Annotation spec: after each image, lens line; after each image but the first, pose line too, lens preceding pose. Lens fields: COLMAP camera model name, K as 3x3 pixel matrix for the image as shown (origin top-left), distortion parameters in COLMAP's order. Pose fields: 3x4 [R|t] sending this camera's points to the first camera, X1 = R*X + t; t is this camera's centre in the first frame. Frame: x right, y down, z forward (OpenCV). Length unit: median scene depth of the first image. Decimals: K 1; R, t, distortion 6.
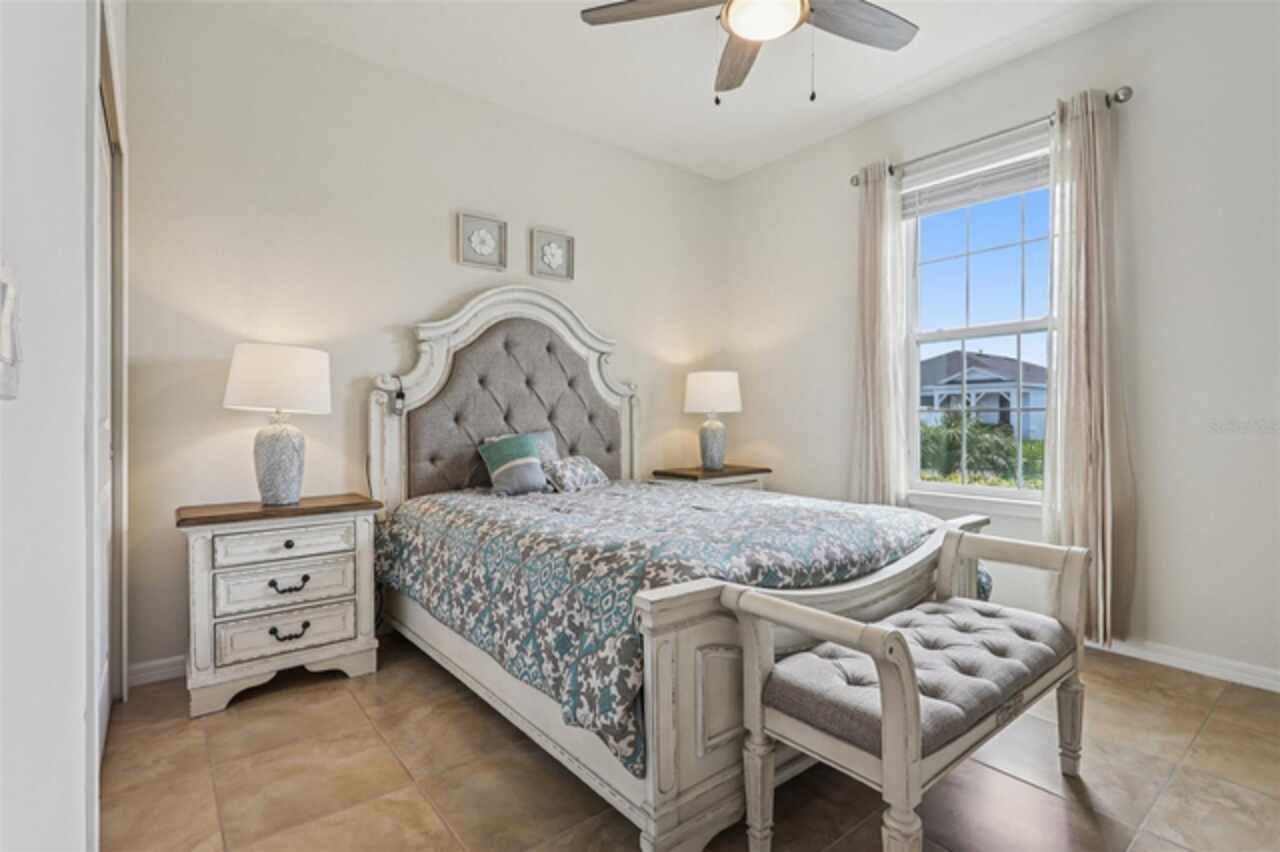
lens RADIAL K [[617.0, 0, 642.3], [0, 617.0, 411.8], [0, 0, 1]] dist [0.002768, 0.001048]
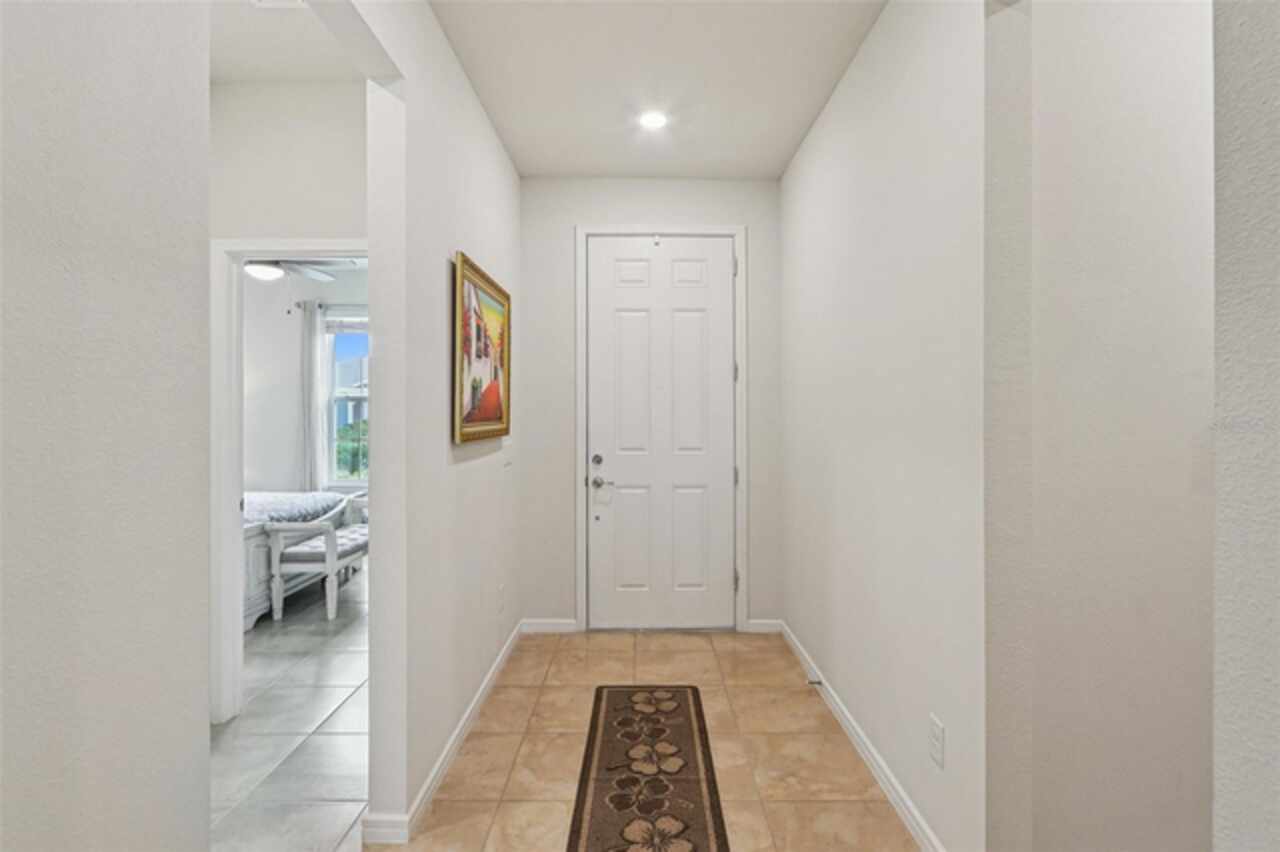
lens RADIAL K [[617.0, 0, 642.3], [0, 617.0, 411.8], [0, 0, 1]] dist [0.002768, 0.001048]
pose [[0.630371, -0.001409, 0.776293, -0.721681], [-0.010257, 0.999896, 0.010145, -0.197664], [-0.776227, -0.014358, 0.630290, -1.554309]]
